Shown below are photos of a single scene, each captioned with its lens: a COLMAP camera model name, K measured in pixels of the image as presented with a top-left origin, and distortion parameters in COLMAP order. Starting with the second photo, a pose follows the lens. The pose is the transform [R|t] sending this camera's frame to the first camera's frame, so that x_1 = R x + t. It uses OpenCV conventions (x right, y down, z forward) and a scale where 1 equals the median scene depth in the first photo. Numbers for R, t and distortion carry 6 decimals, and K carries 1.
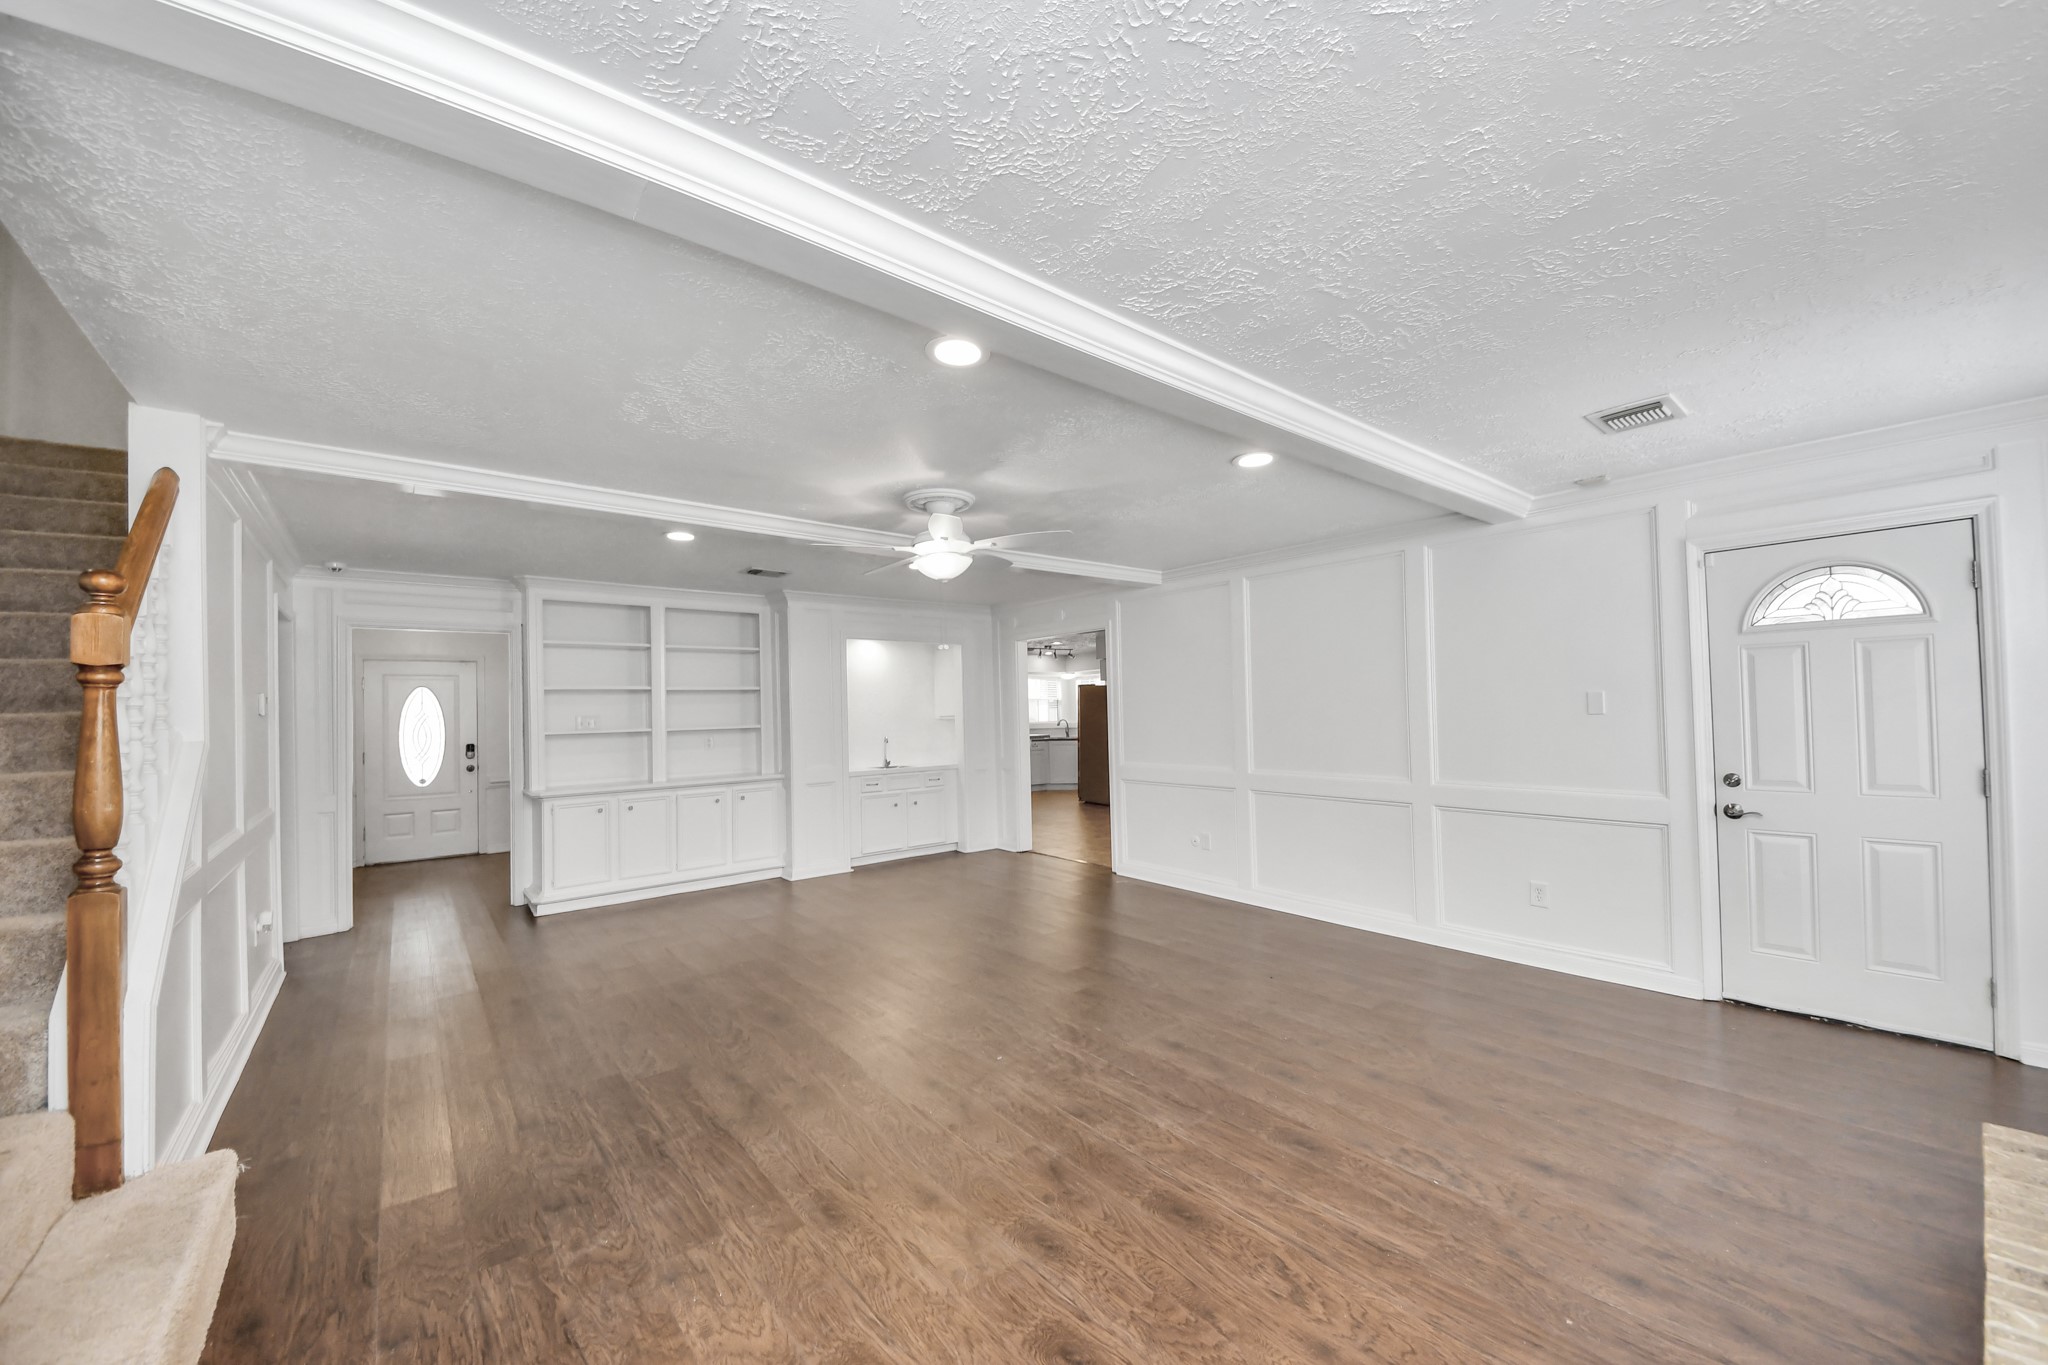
lens RADIAL K [[776.4, 0, 996.0], [0, 776.4, 696.4], [0, 0, 1]] dist [0.028473, -0.019649]
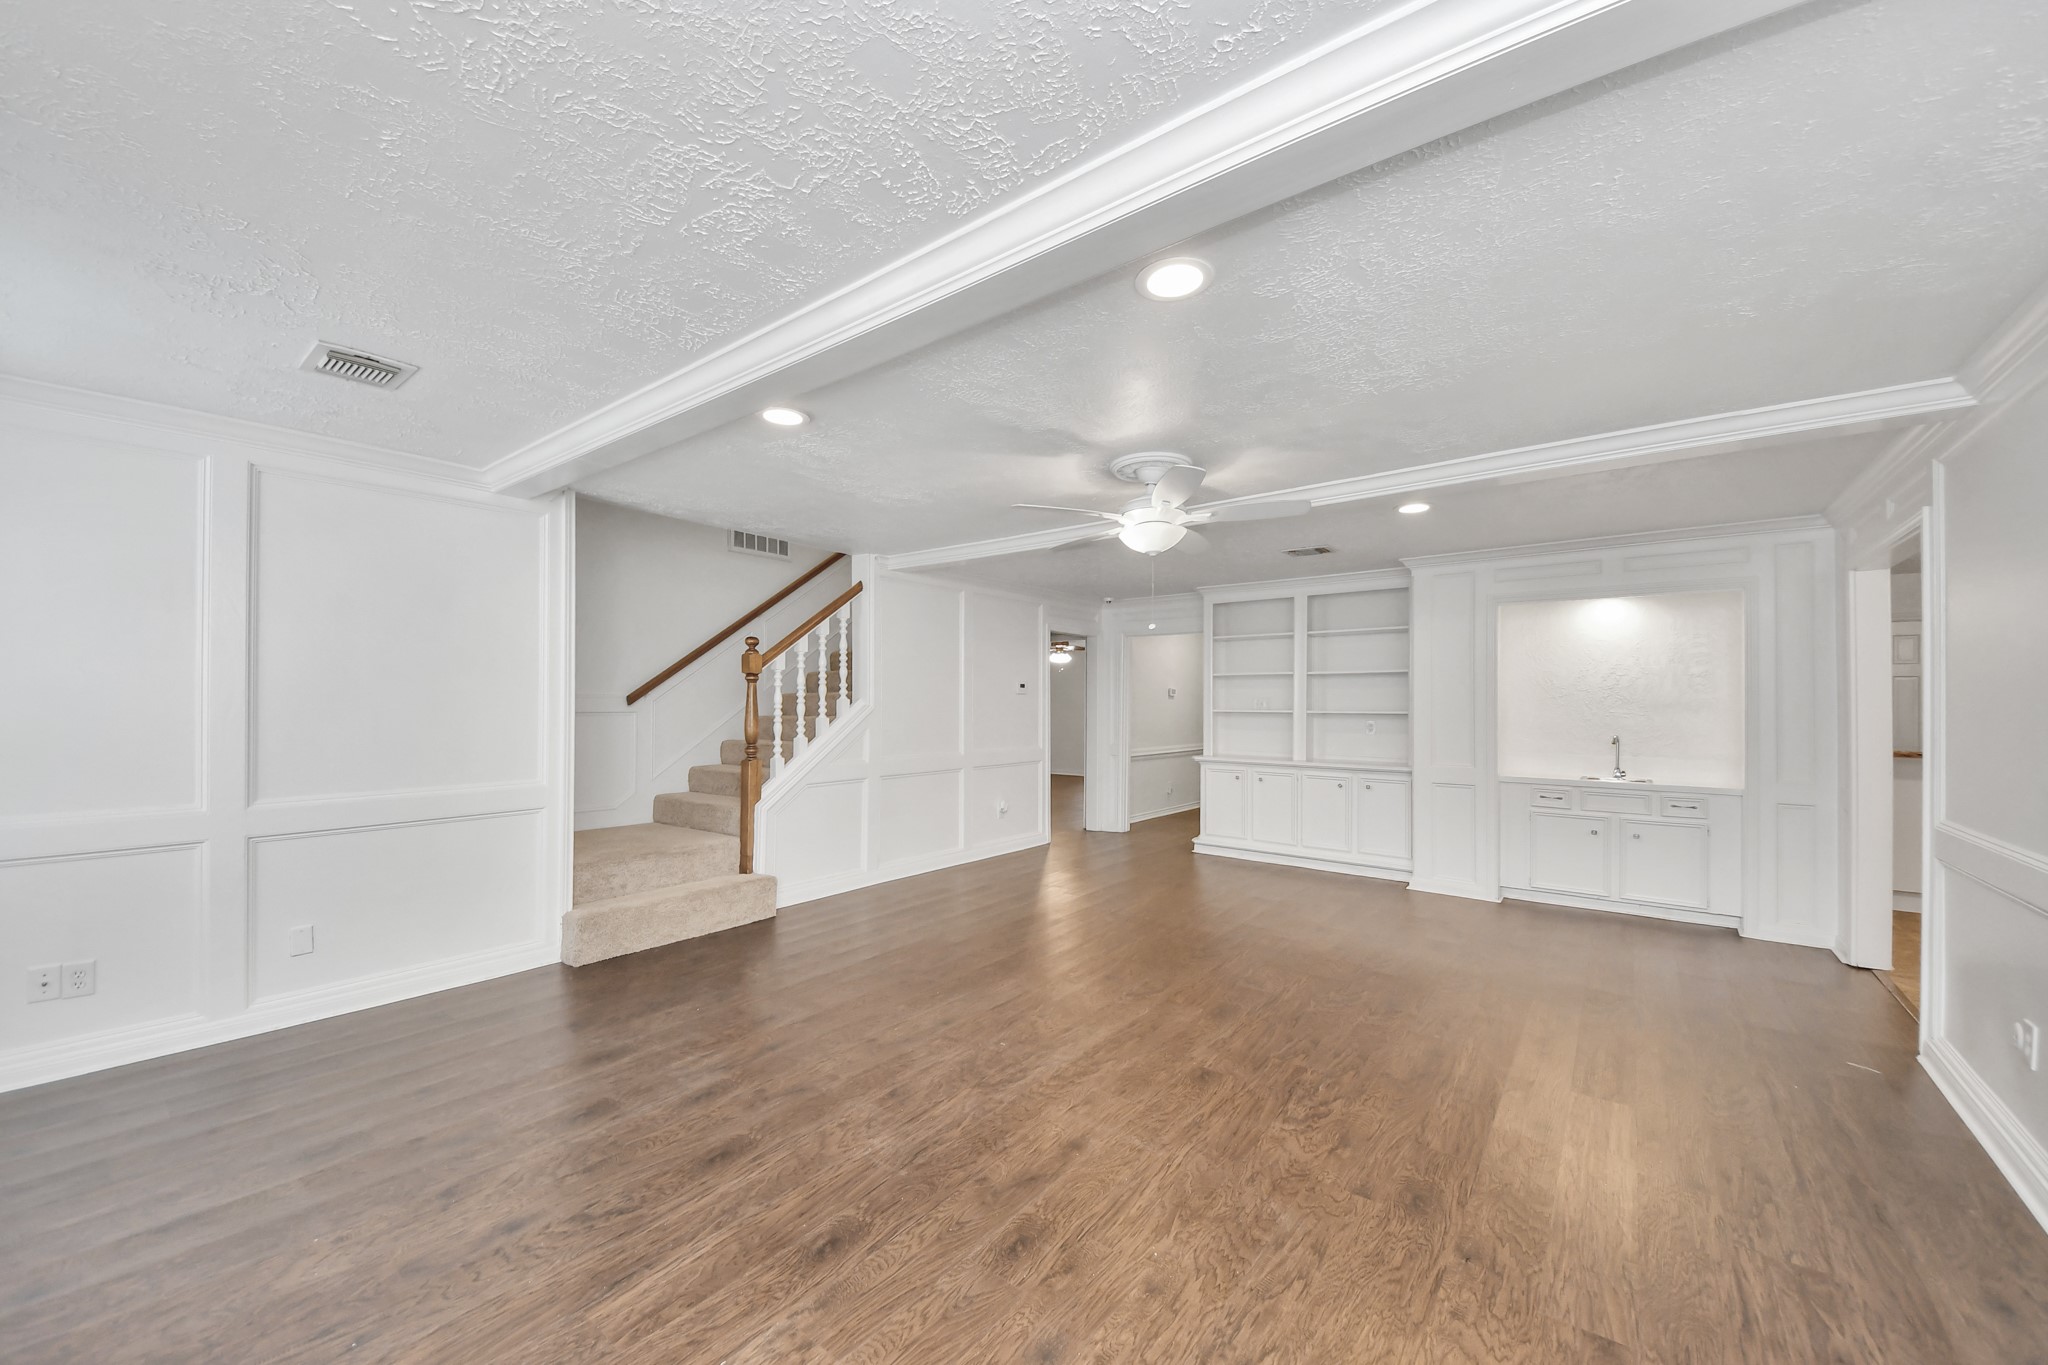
lens RADIAL K [[741.6, 0, 1039.0], [0, 741.6, 691.3], [0, 0, 1]] dist [0.023577, -0.016672]
pose [[0.255801, 0.006275, -0.966709, 1.114637], [0.008331, 0.999927, 0.008695, 0.006621], [0.966694, -0.010278, 0.255730, 0.964922]]
